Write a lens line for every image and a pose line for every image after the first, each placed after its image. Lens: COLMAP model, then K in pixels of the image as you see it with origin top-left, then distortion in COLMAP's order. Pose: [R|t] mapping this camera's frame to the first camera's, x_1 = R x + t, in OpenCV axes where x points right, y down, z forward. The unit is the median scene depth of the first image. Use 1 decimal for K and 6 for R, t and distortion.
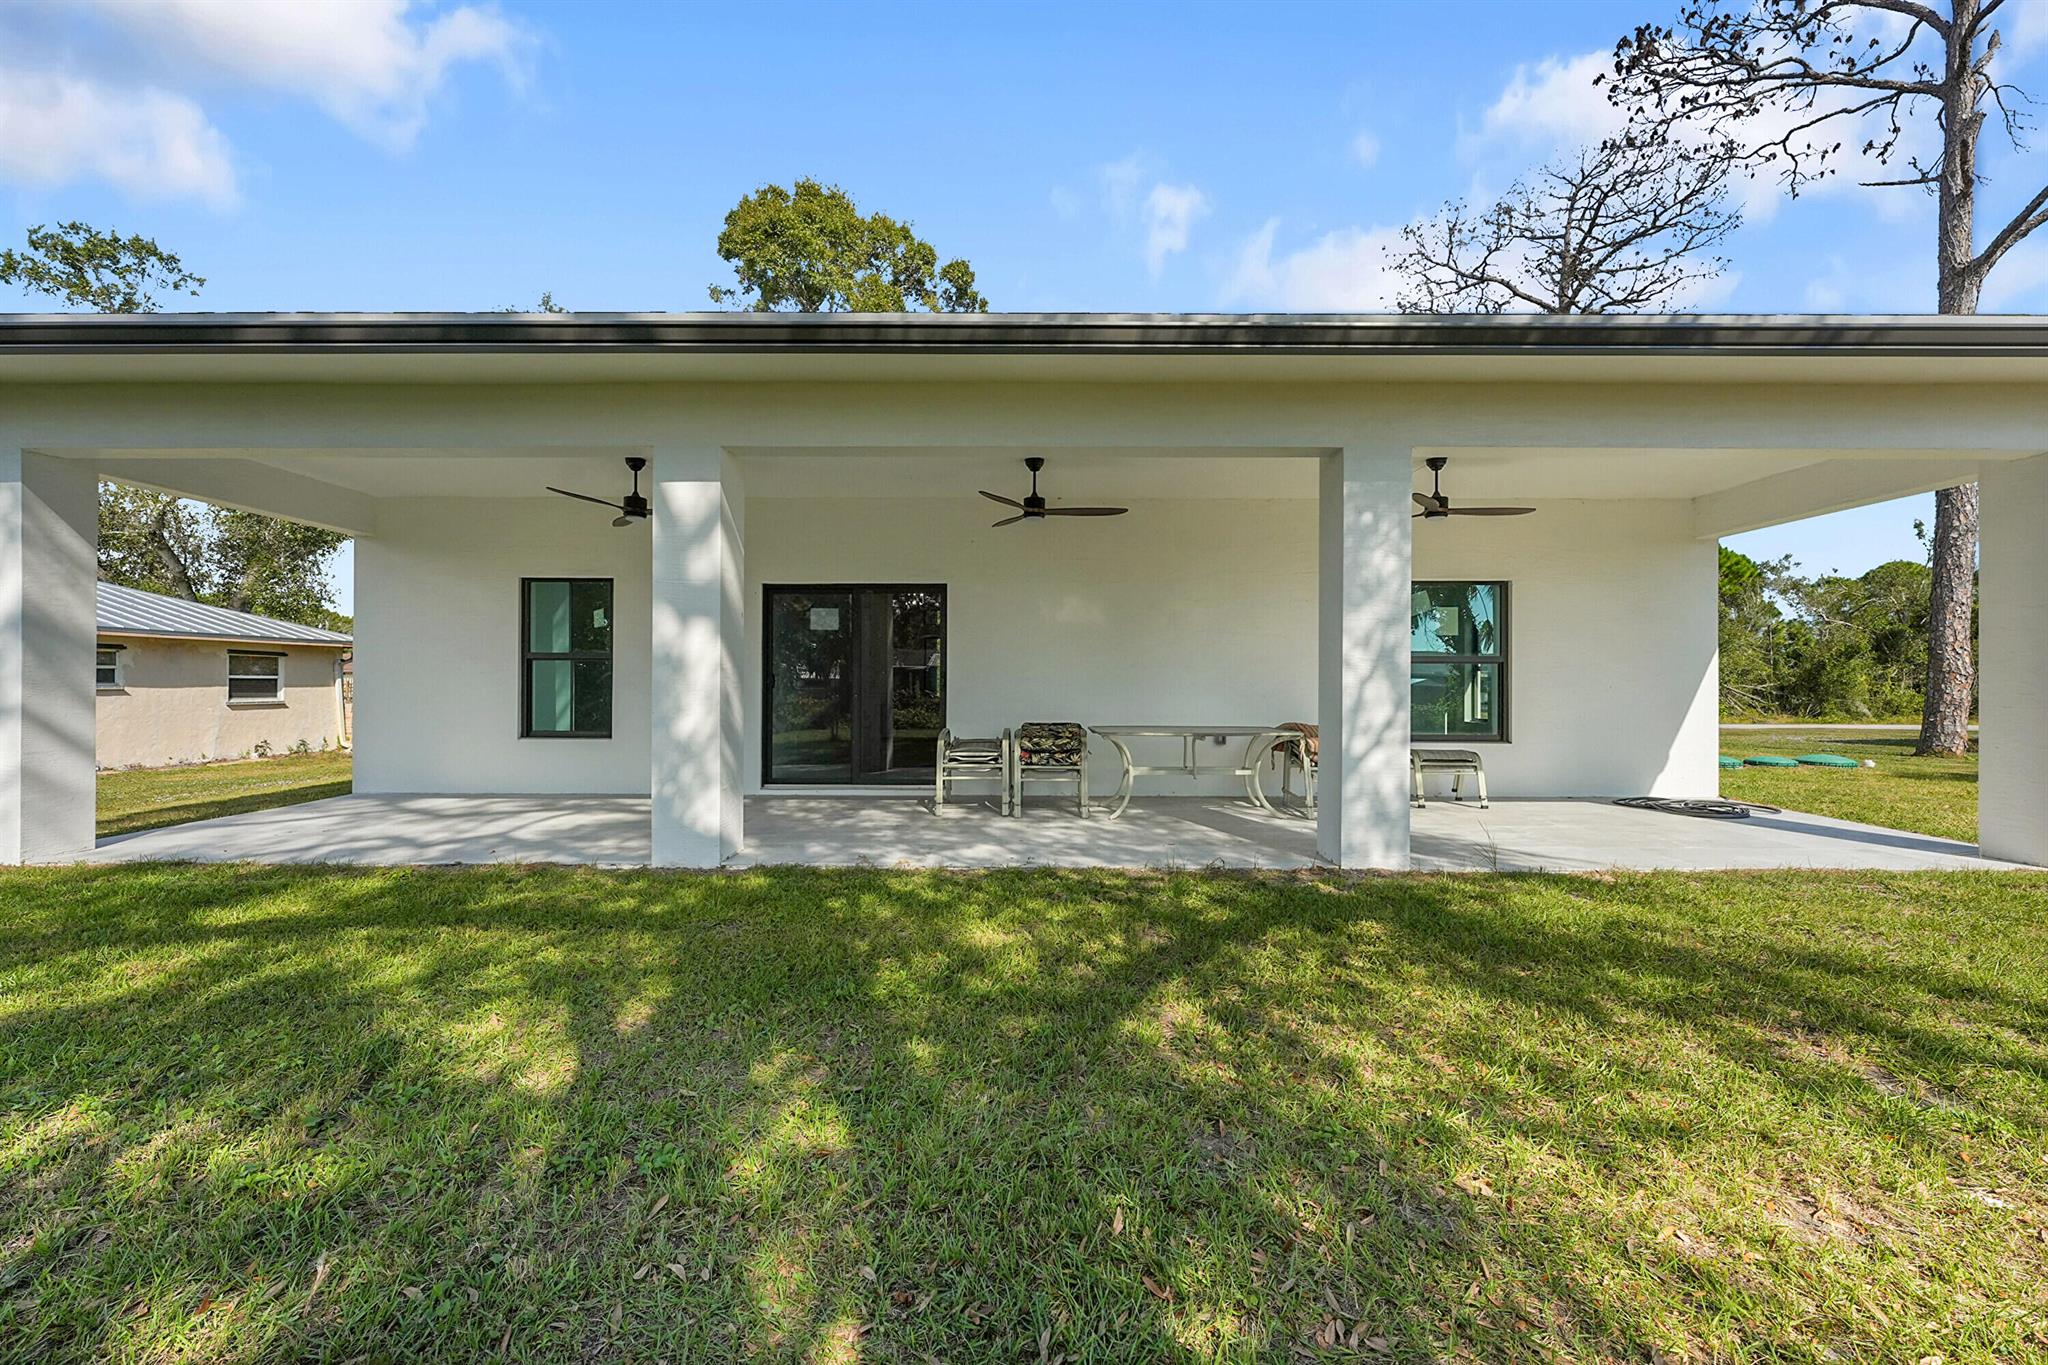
lens RADIAL K [[812.8, 0, 1029.0], [0, 812.8, 684.5], [0, 0, 1]] dist [-0.001702, -0.000167]
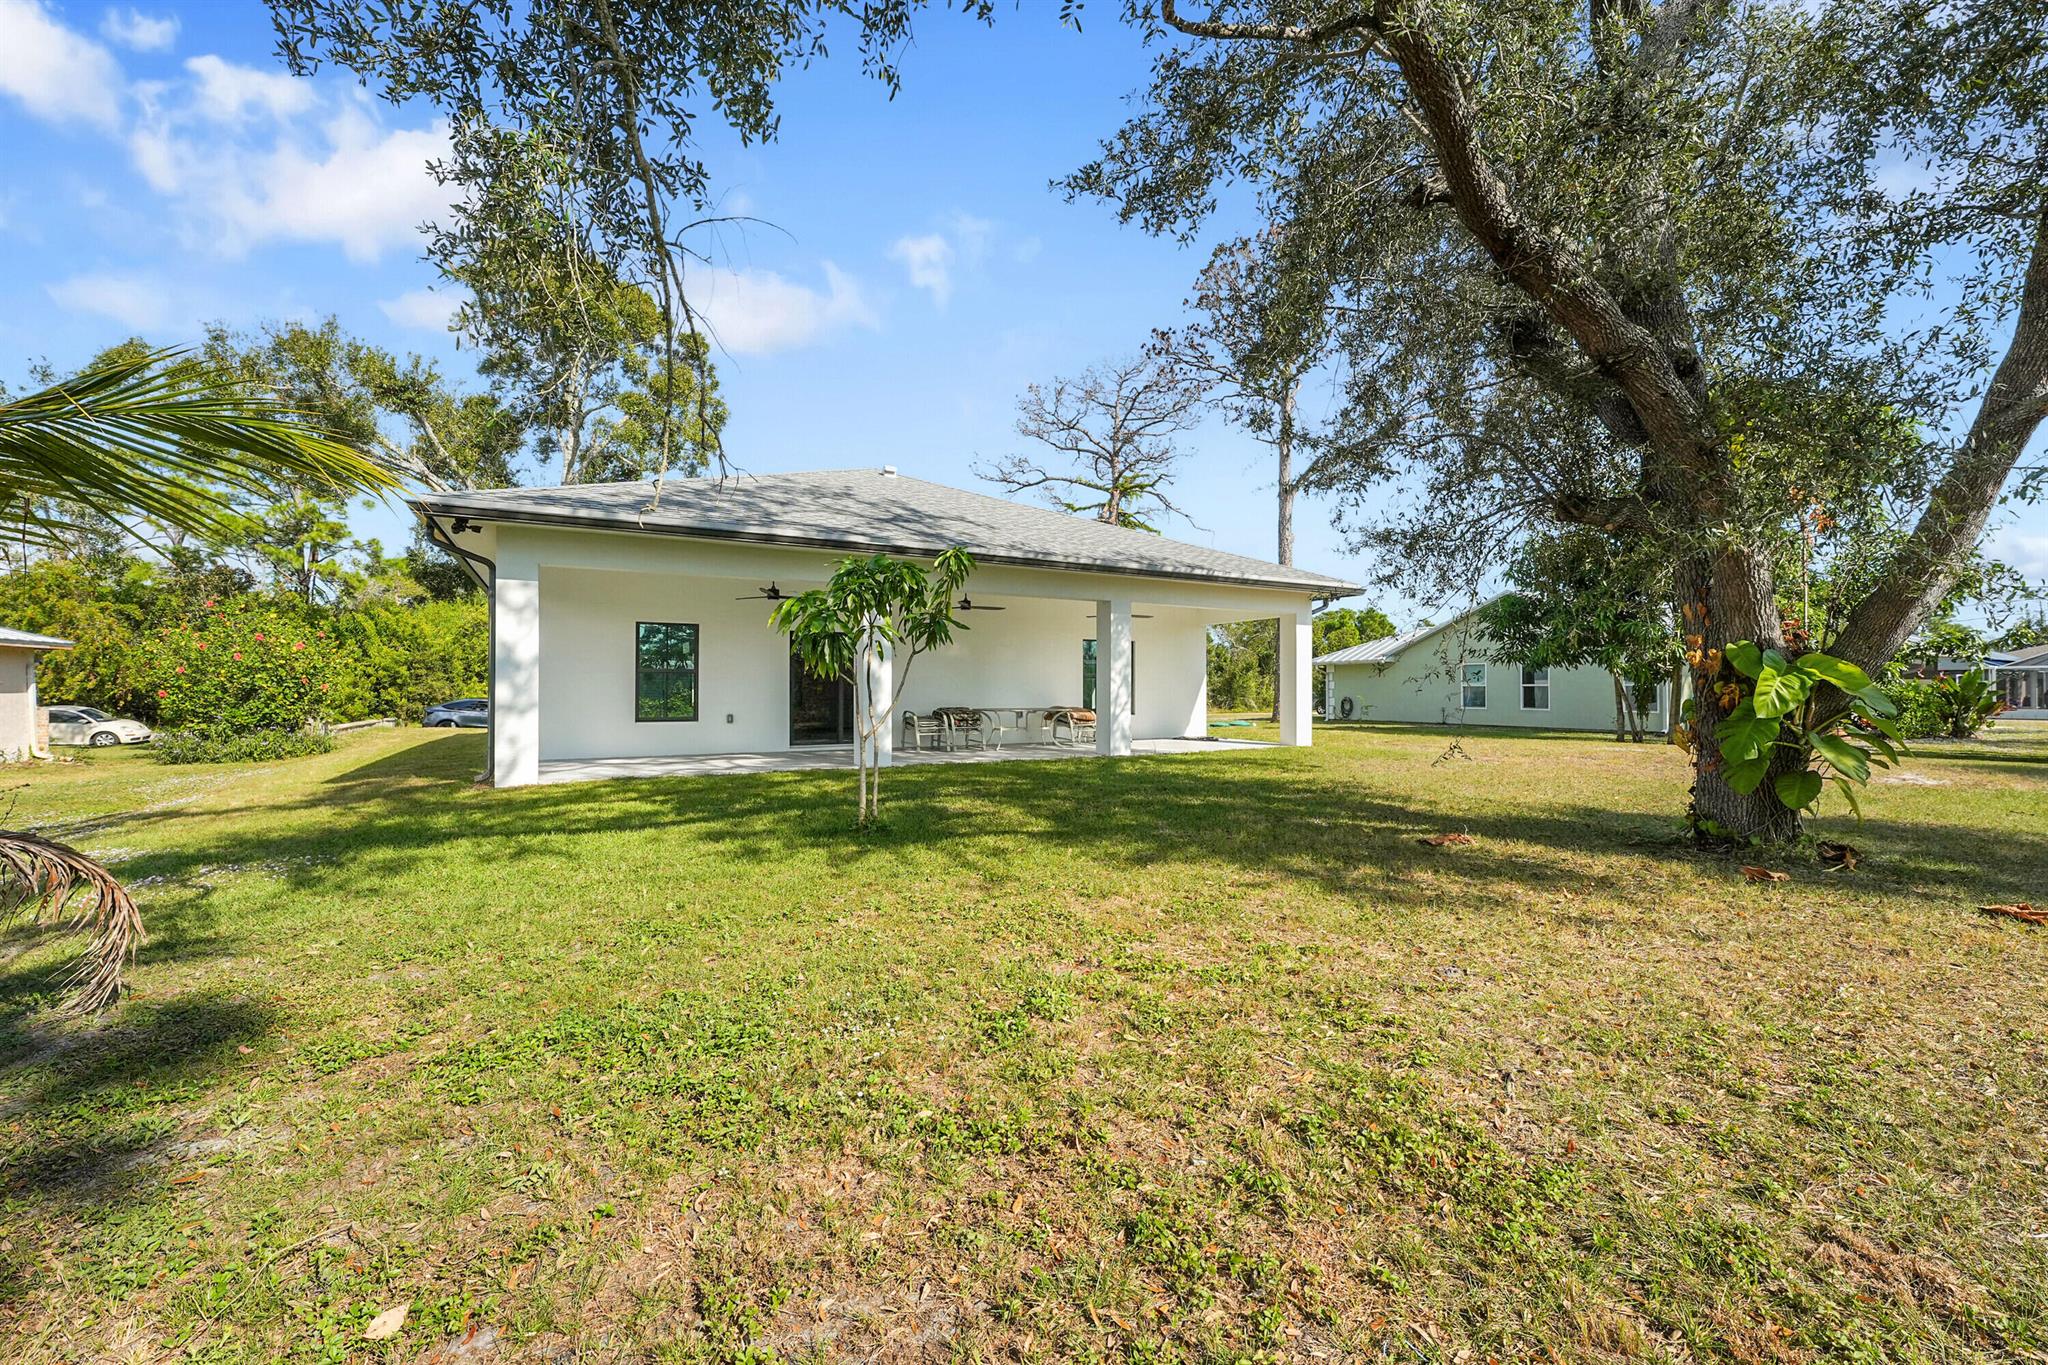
lens RADIAL K [[812.8, 0, 1029.0], [0, 812.8, 684.5], [0, 0, 1]] dist [-0.001702, -0.000167]
pose [[0.862985, 0.003095, 0.505220, -0.472302], [-0.001233, 0.999991, -0.004020, -0.002011], [-0.505228, 0.002846, 0.862981, -0.465061]]
